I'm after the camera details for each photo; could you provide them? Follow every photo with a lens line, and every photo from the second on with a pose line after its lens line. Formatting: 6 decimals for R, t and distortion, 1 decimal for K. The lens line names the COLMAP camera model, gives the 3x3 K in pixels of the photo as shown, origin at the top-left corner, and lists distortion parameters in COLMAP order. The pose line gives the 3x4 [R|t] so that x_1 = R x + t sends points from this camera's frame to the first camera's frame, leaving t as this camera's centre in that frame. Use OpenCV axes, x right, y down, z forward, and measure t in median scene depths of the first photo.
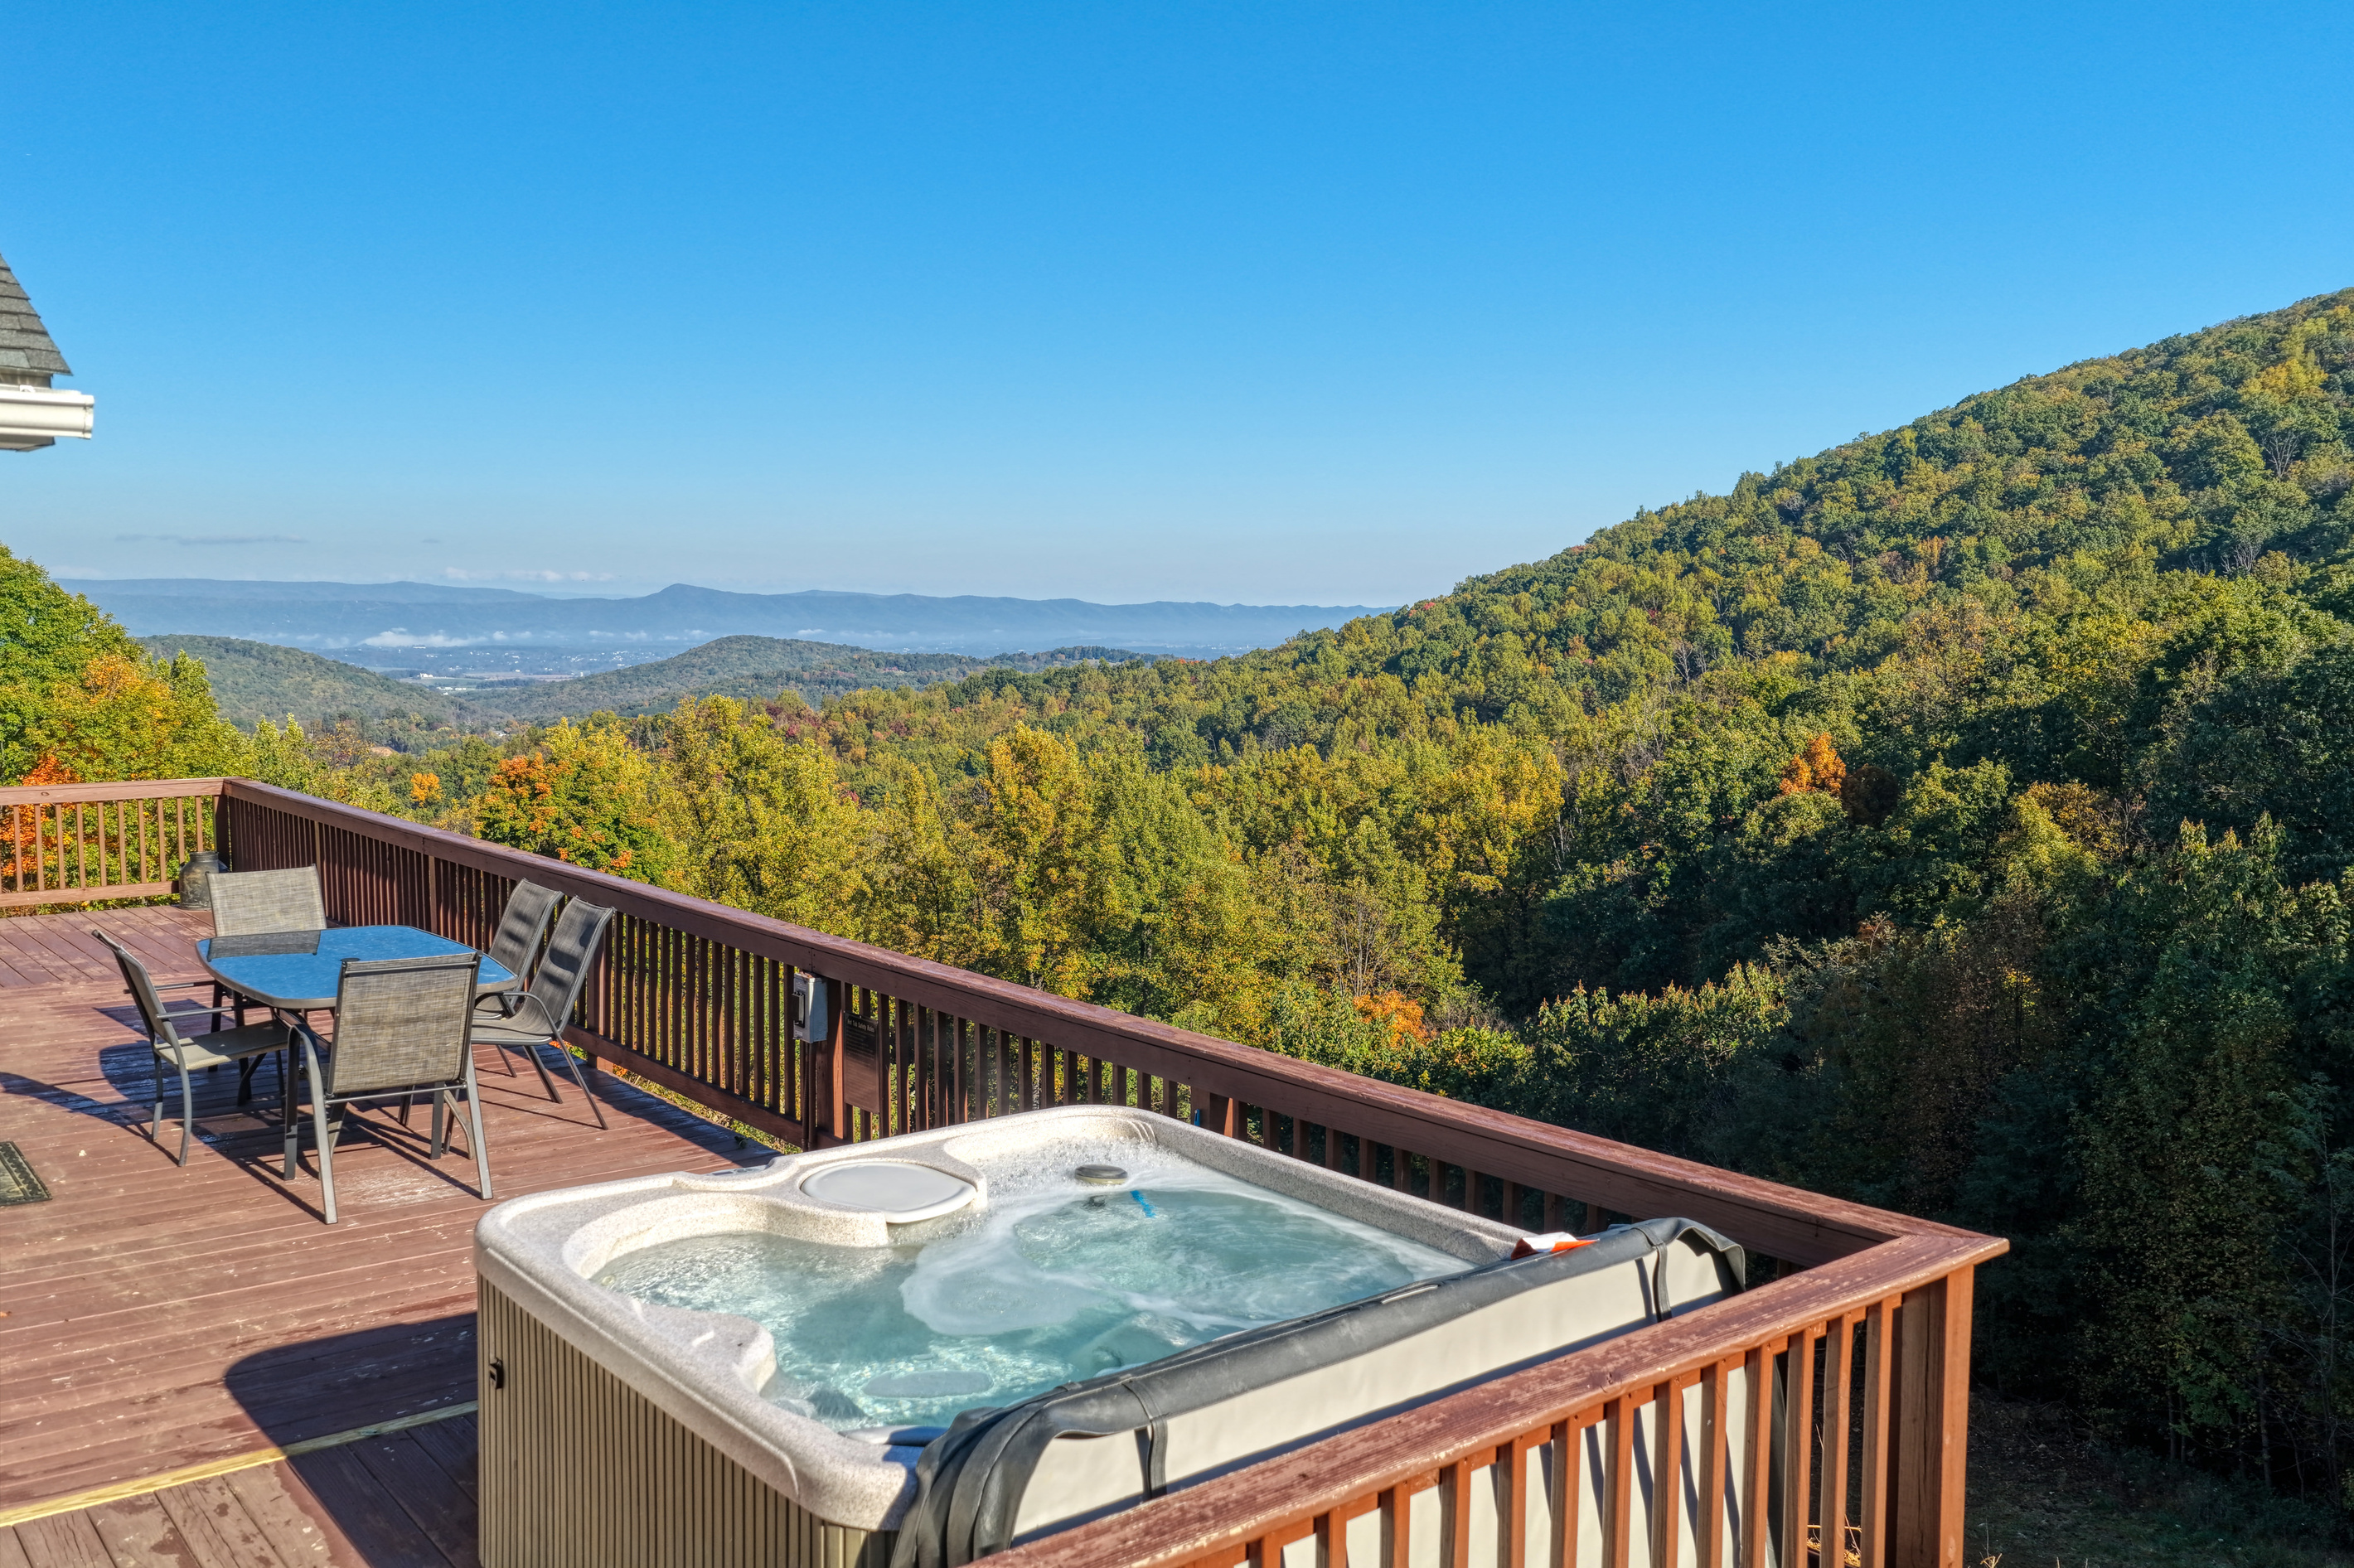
lens RADIAL K [[1944.8, 0, 1183.2], [0, 1944.8, 790.8], [0, 0, 1]] dist [-0.024688, 0.053466]
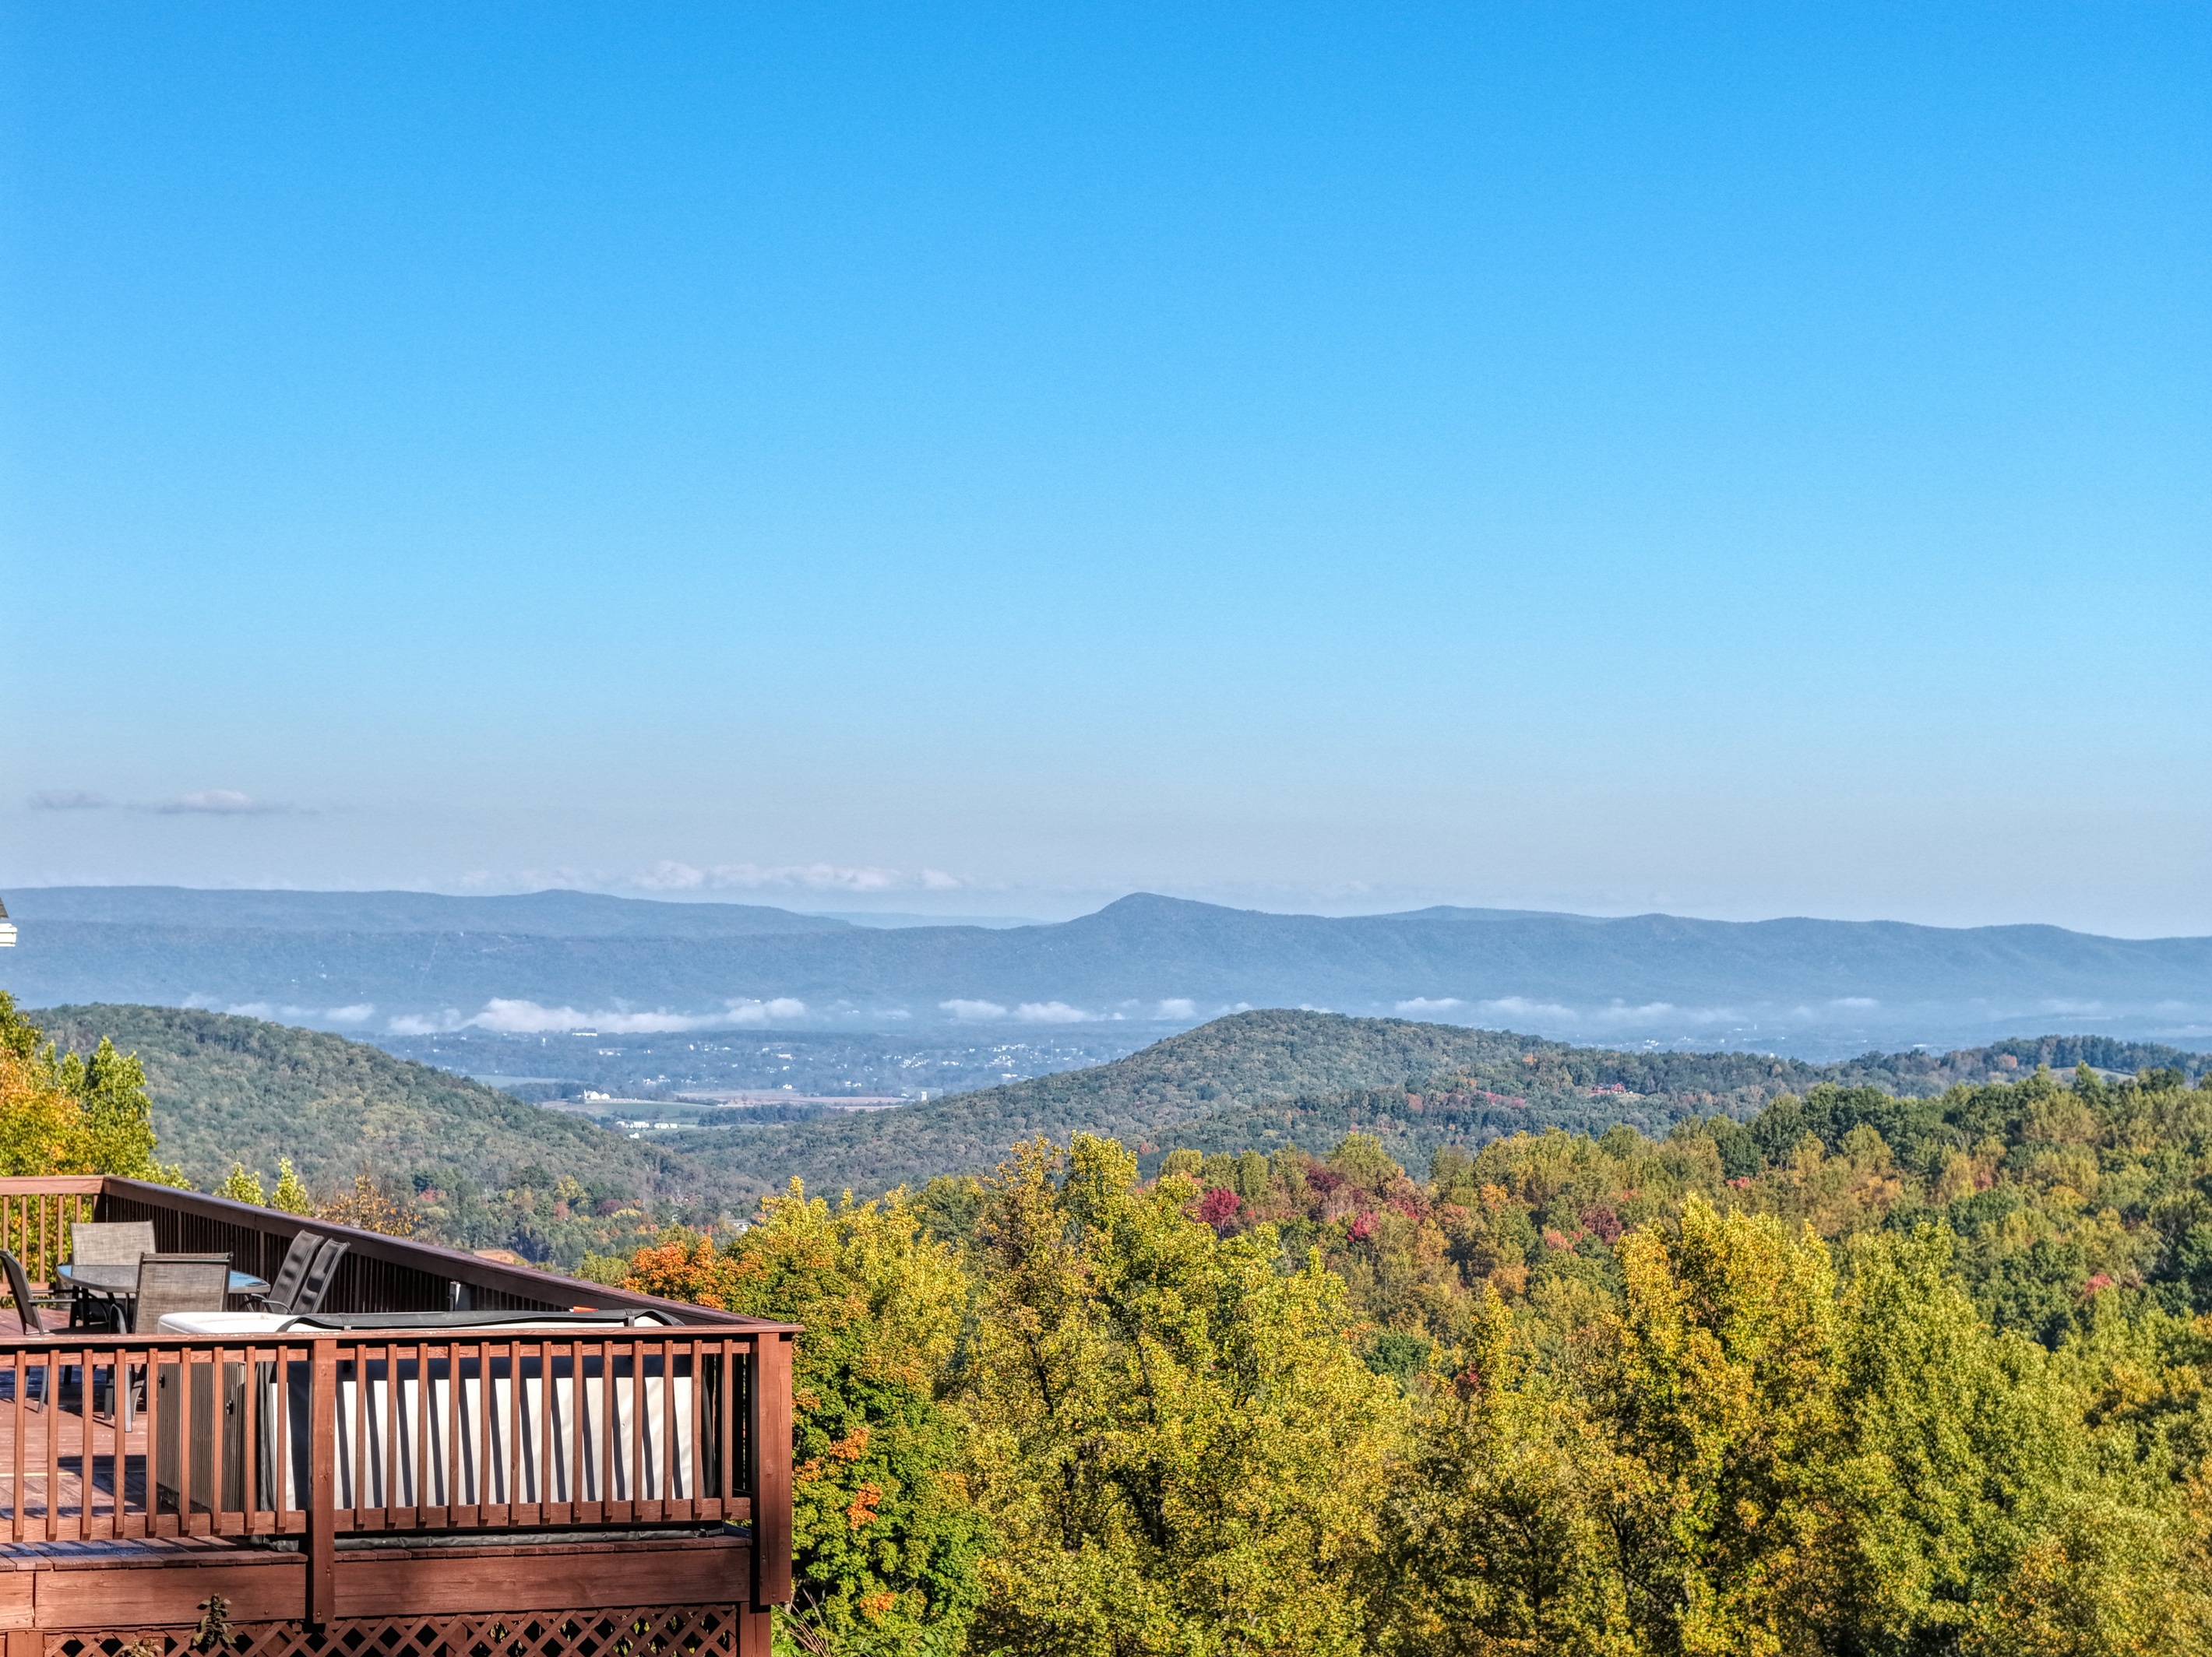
lens RADIAL K [[4586.7, 0, 1106.0], [0, 4586.7, 828.5], [0, 0, 1]] dist [-0.224070, 1.004862]
pose [[0.966029, -0.008142, -0.258307, 0.066096], [-0.022718, 0.992959, -0.116263, 0.008596], [0.257435, 0.118182, 0.959041, -0.122305]]
